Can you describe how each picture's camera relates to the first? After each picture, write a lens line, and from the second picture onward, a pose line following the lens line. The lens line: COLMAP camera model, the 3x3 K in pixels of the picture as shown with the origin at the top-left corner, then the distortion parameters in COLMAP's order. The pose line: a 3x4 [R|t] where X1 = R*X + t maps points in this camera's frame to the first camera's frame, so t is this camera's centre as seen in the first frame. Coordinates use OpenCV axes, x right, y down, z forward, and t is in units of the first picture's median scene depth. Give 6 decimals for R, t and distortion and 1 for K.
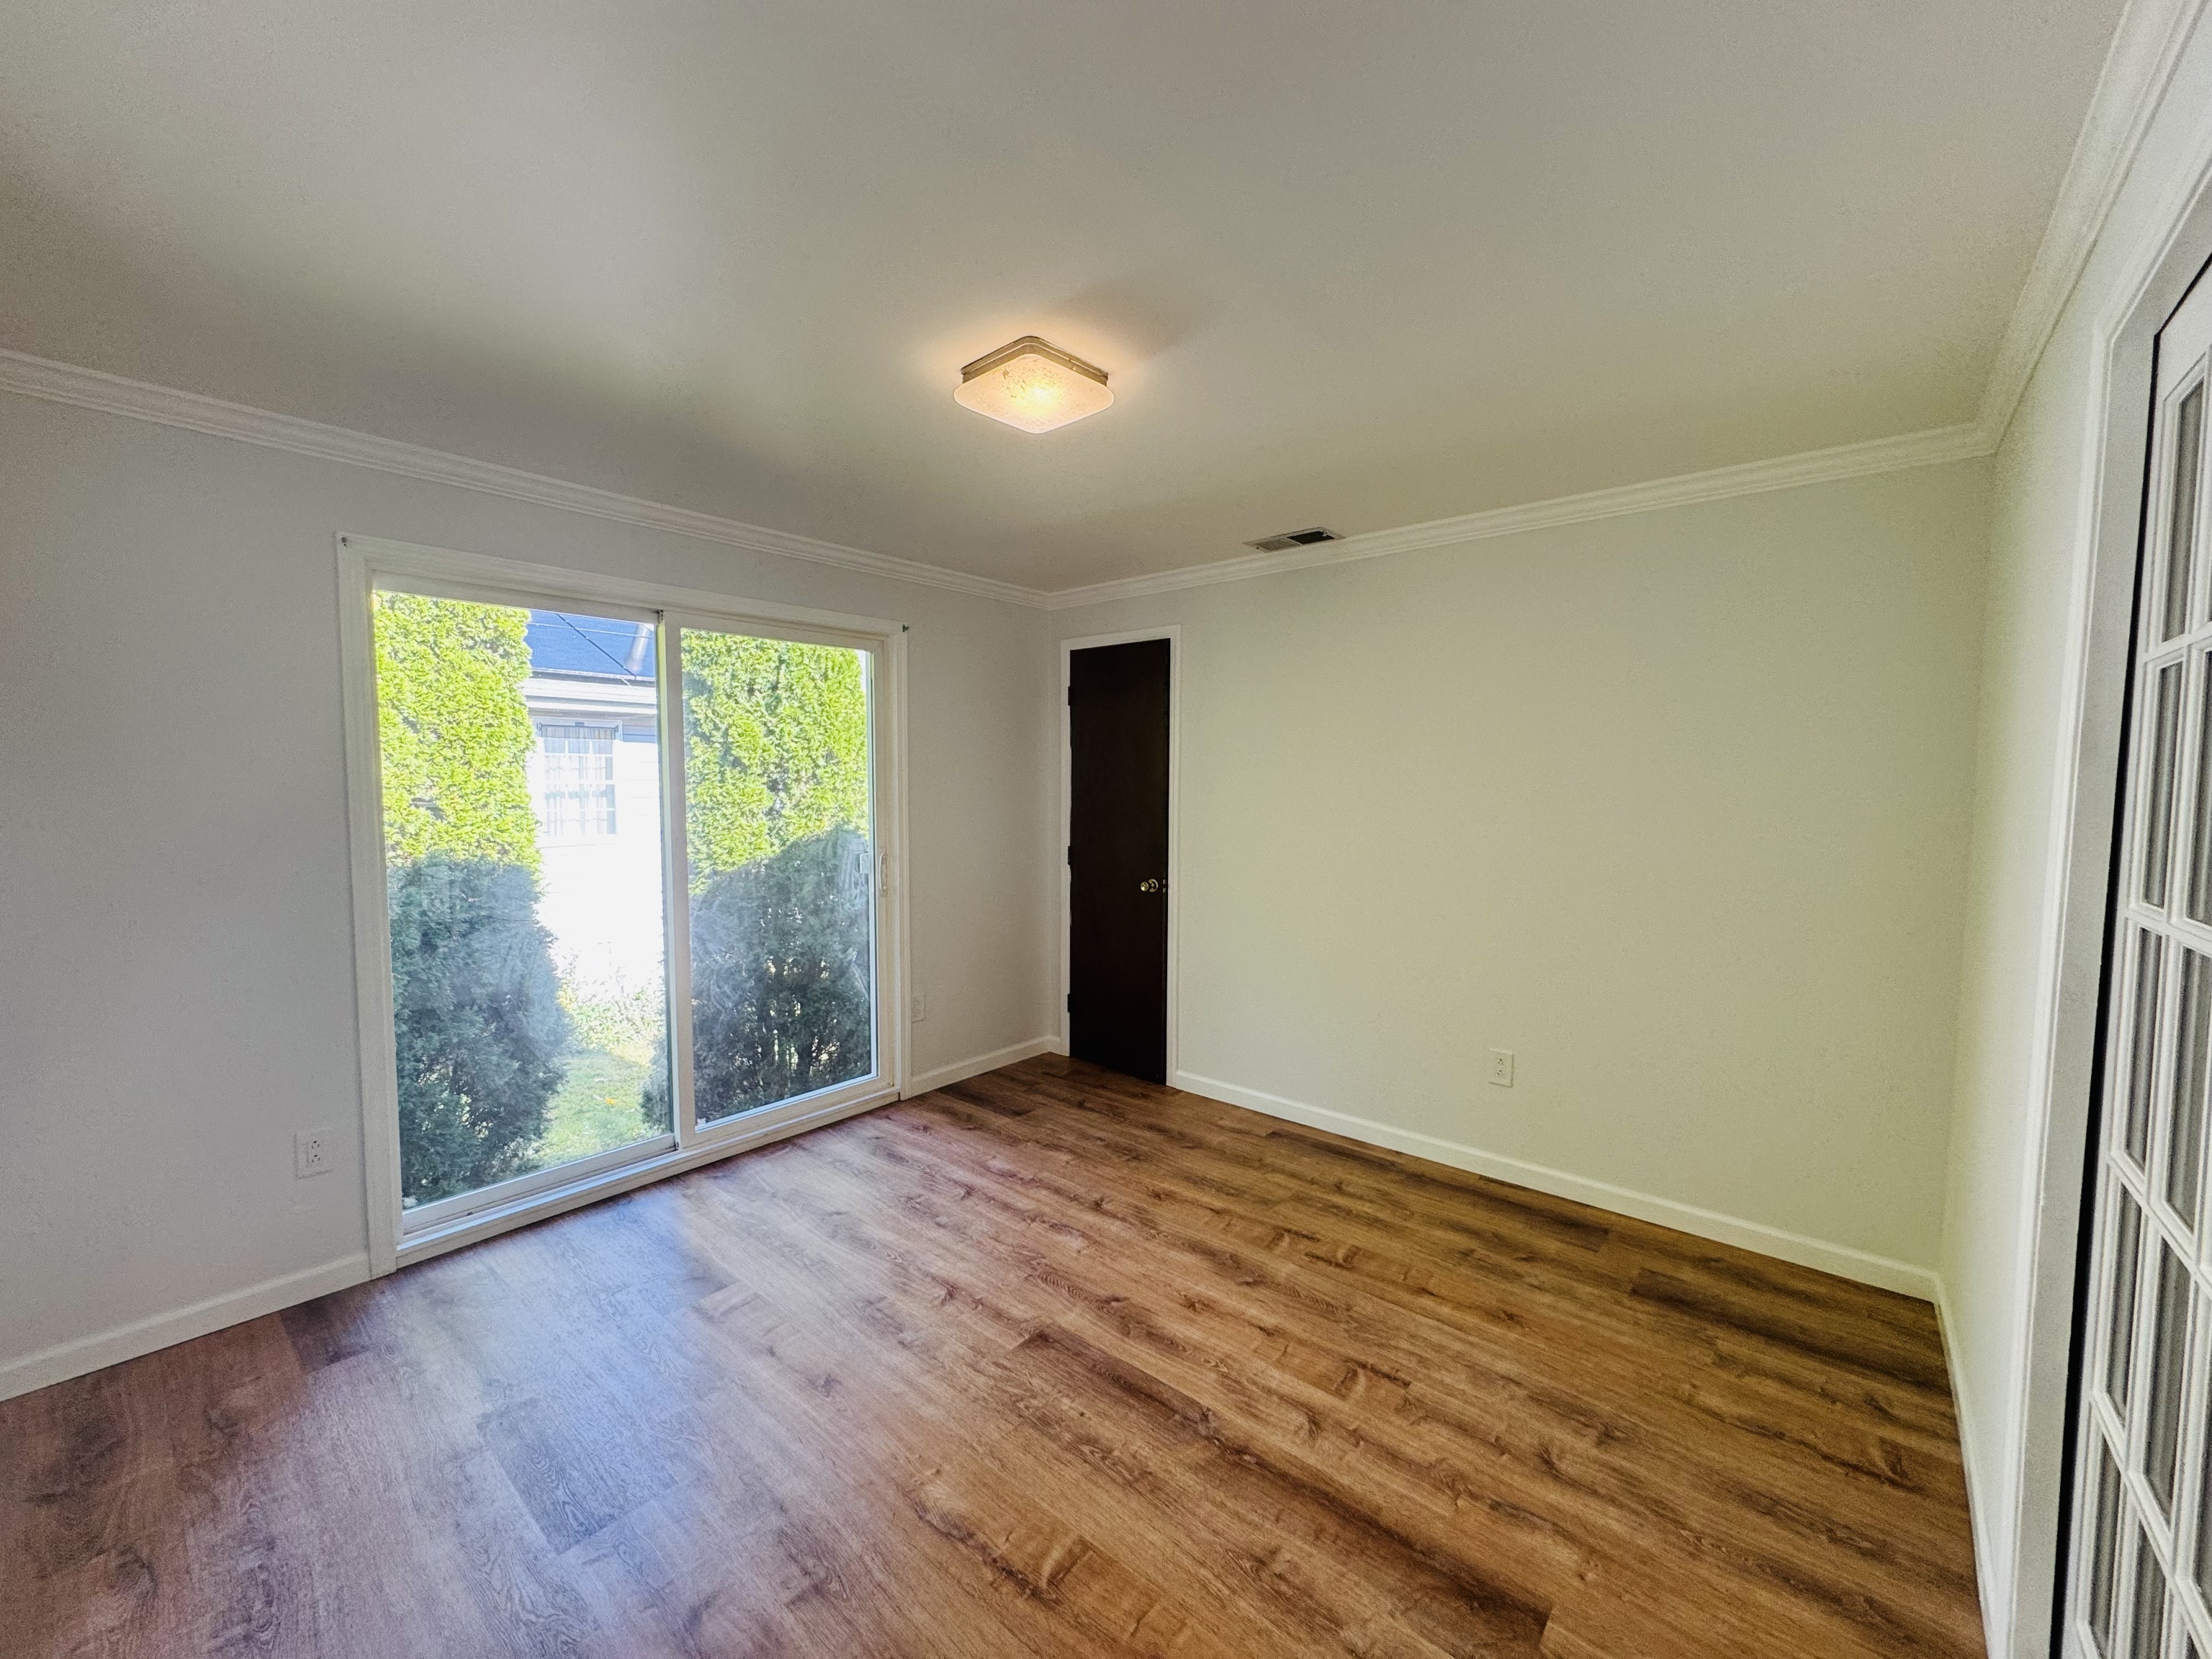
lens RADIAL K [[881.6, 0, 1103.9], [0, 881.6, 830.2], [0, 0, 1]] dist [-0.001815, -0.000270]
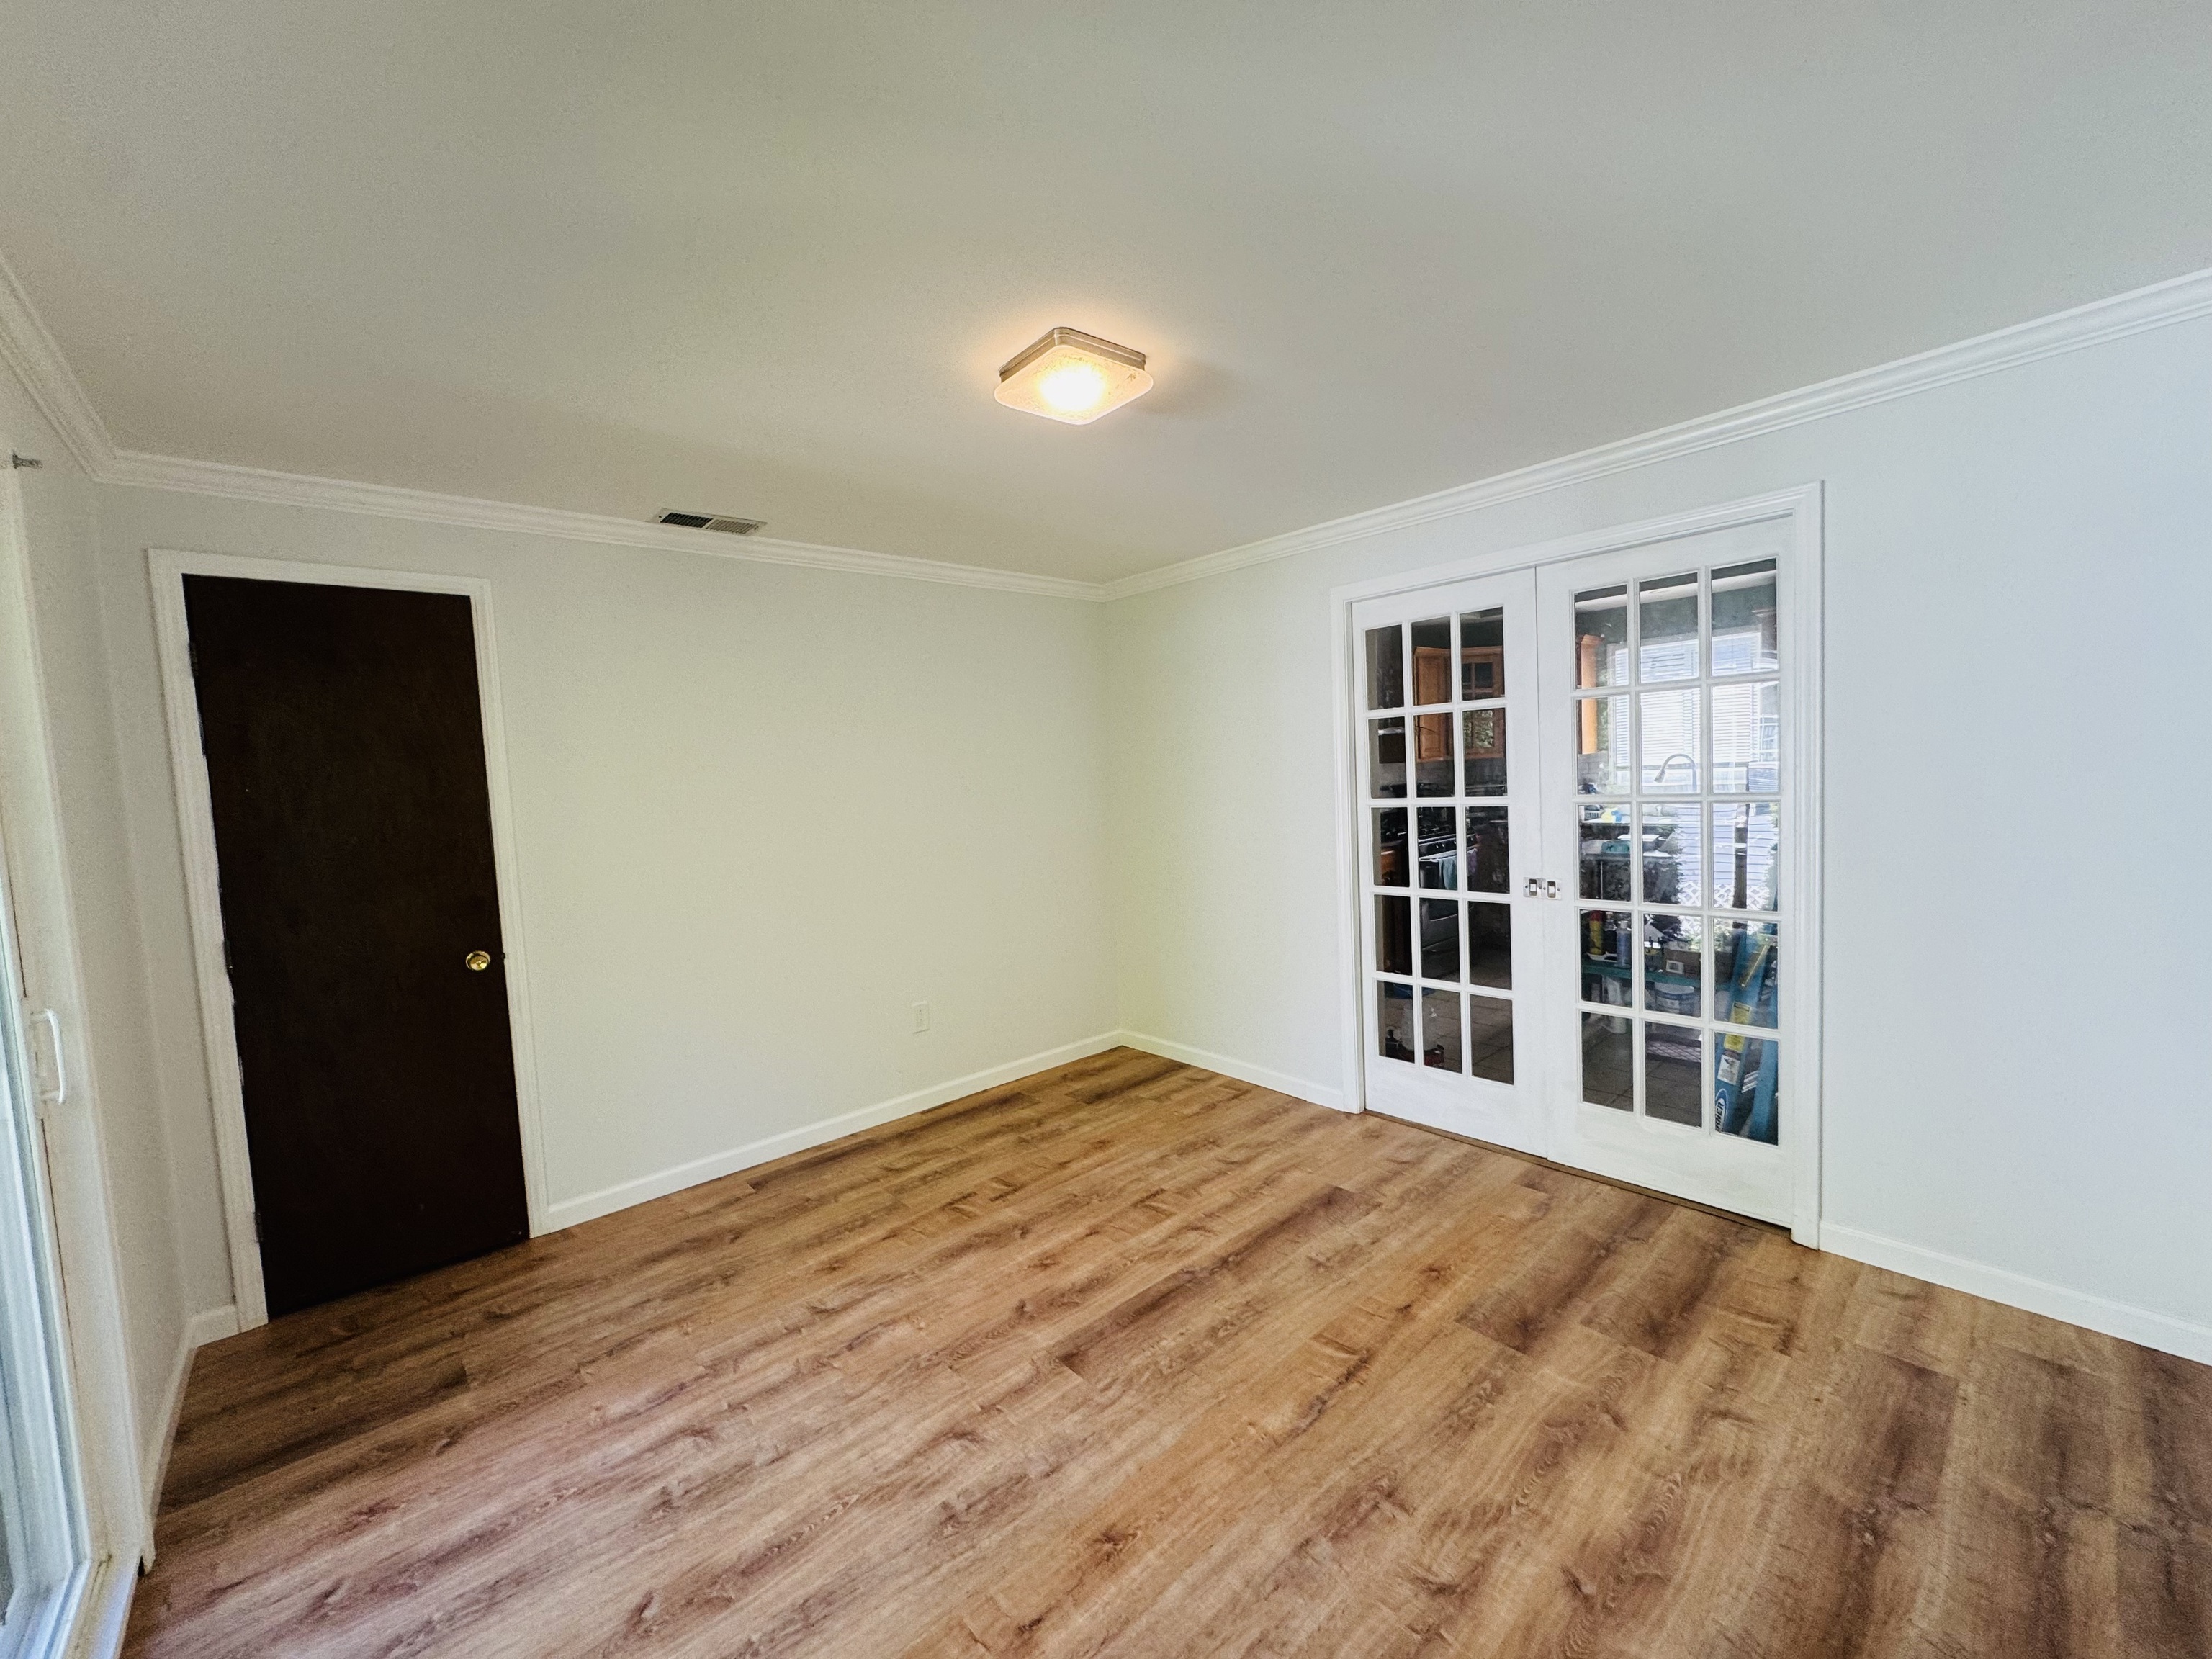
lens RADIAL K [[881.6, 0, 1103.9], [0, 881.6, 830.2], [0, 0, 1]] dist [-0.001815, -0.000270]
pose [[0.136651, -0.077014, 0.987621, -0.803808], [0.105631, 0.992422, 0.062773, -0.041470], [-0.984971, 0.095745, 0.143750, 0.639481]]
